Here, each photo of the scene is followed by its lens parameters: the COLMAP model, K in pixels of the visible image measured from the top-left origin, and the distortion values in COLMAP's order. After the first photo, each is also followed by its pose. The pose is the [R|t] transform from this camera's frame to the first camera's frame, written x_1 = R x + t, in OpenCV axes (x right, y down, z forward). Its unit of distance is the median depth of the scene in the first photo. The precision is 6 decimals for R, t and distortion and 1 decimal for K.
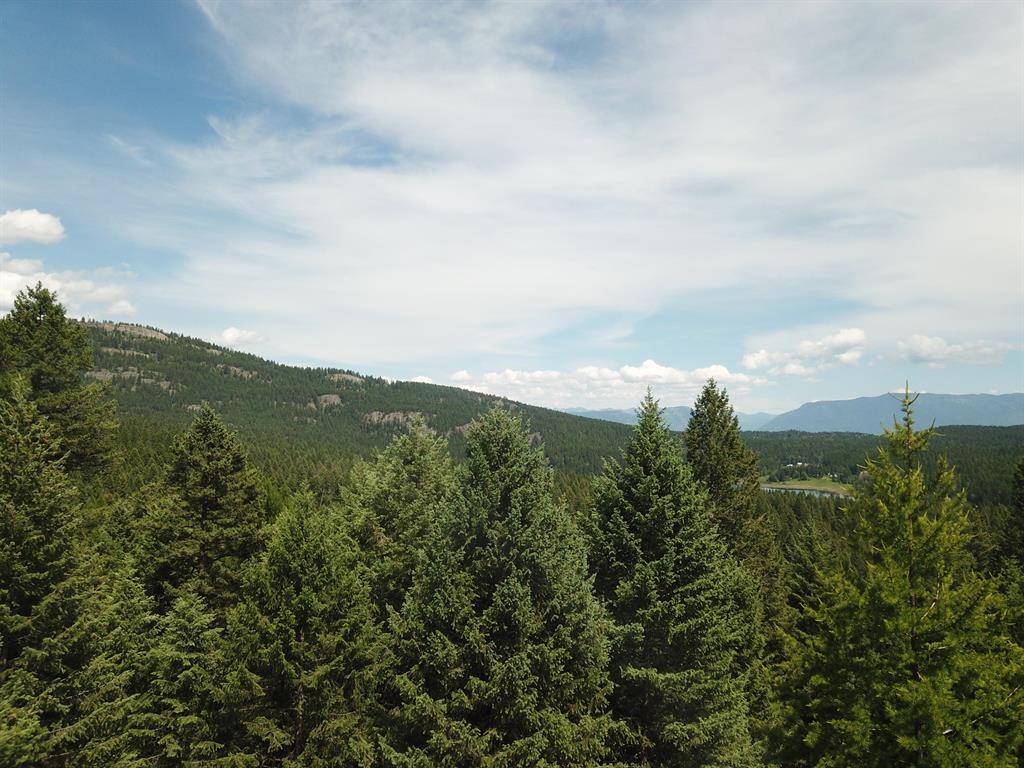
lens RADIAL K [[793.8, 0, 518.5], [0, 793.8, 394.2], [0, 0, 1]] dist [0.012878, -0.012778]
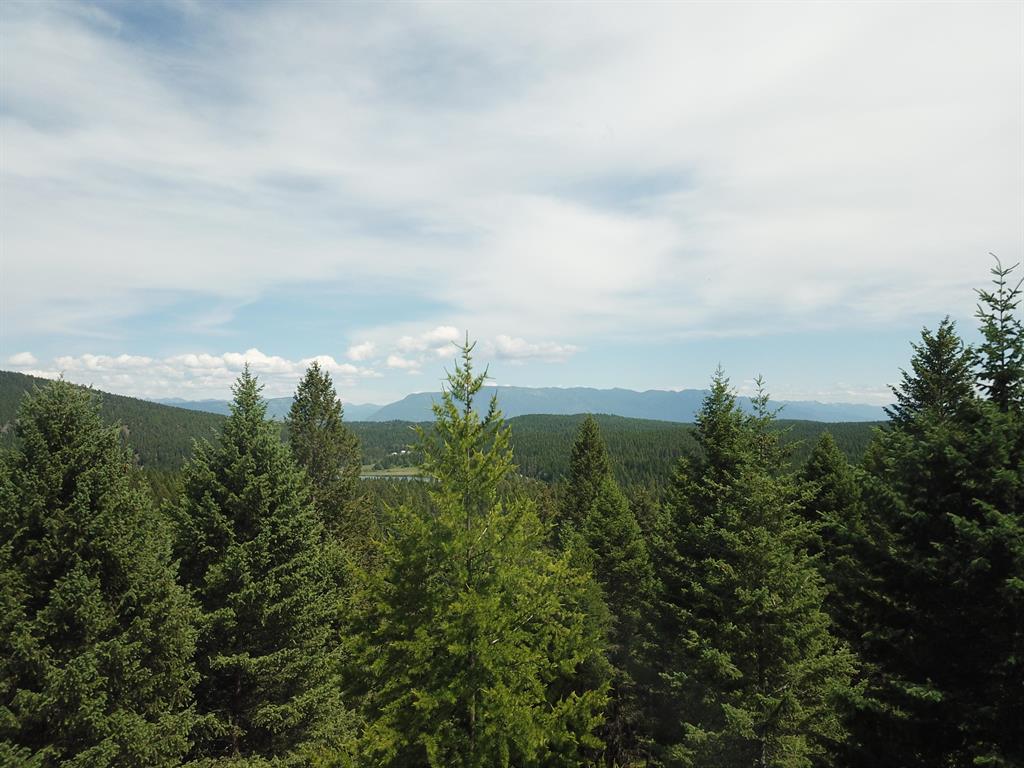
lens RADIAL K [[793.8, 0, 518.8], [0, 793.8, 393.1], [0, 0, 1]] dist [0.012878, -0.012778]
pose [[0.885206, 0.007567, 0.465137, 0.006855], [-0.012265, 0.999900, 0.007075, 0.010696], [-0.465037, -0.011968, 0.885211, -0.001923]]
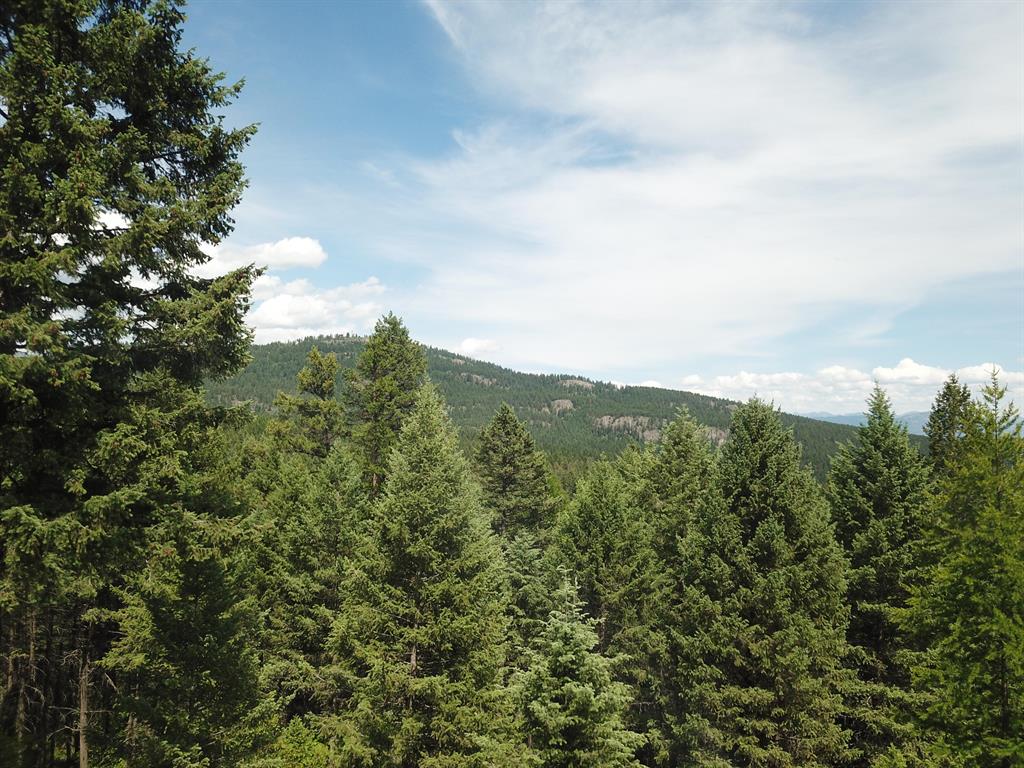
lens RADIAL K [[793.8, 0, 520.6], [0, 793.8, 392.4], [0, 0, 1]] dist [0.012878, -0.012778]
pose [[0.959754, -0.010974, -0.280626, -0.015403], [0.008593, 0.999916, -0.009712, 0.010736], [0.280709, 0.006909, 0.959768, -0.210056]]
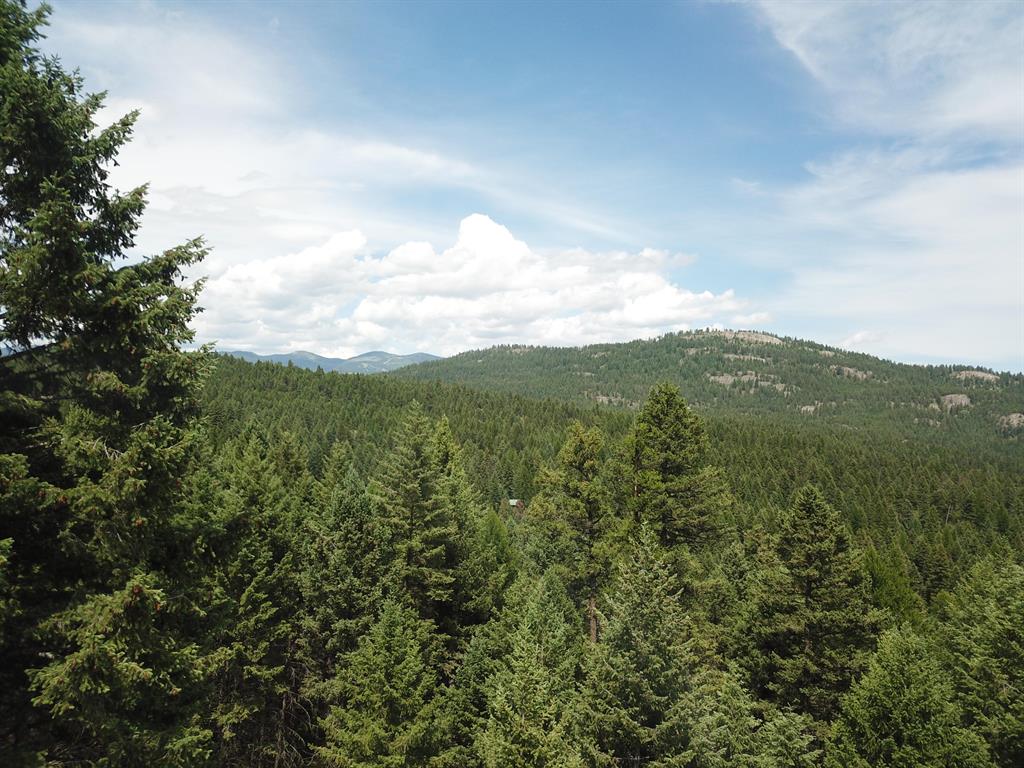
lens RADIAL K [[793.8, 0, 517.5], [0, 793.8, 394.4], [0, 0, 1]] dist [0.012878, -0.012778]
pose [[0.740064, -0.012960, -0.672412, 0.018809], [0.013967, 0.999895, -0.003899, -0.103647], [0.672391, -0.006507, 0.740167, -0.006434]]
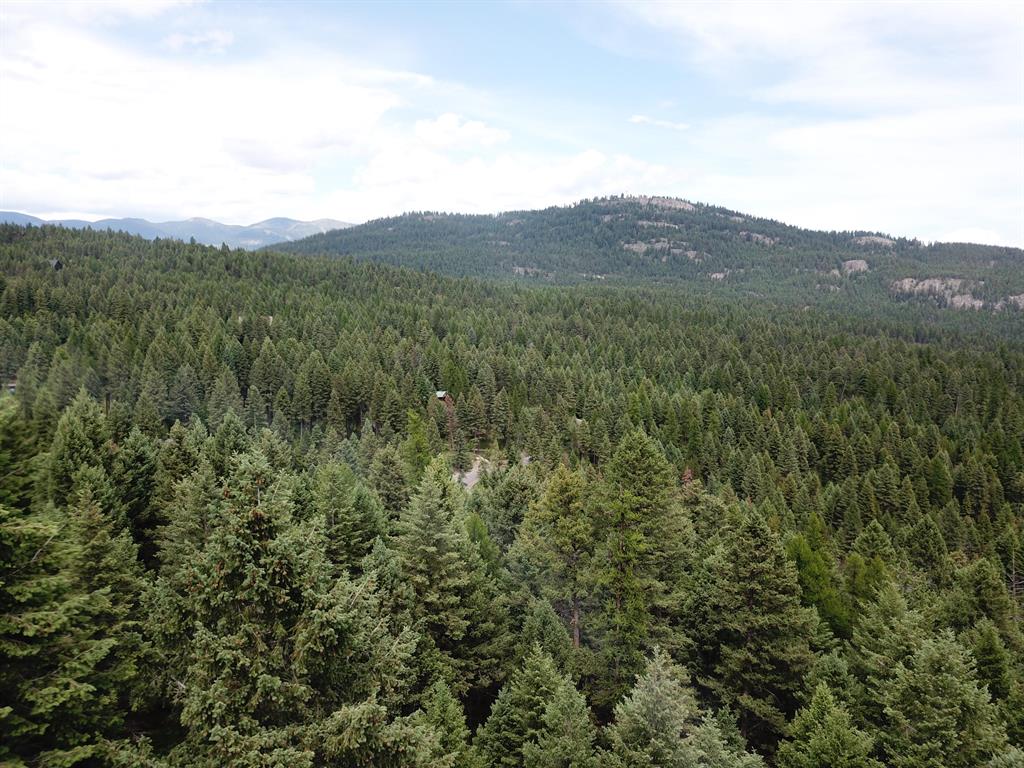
lens RADIAL K [[793.8, 0, 516.8], [0, 793.8, 400.2], [0, 0, 1]] dist [0.012878, -0.012778]
pose [[0.807839, 0.079371, -0.584035, 0.010406], [0.028614, 0.984442, 0.173365, -0.378415], [0.588709, -0.156762, 0.792999, -0.154280]]
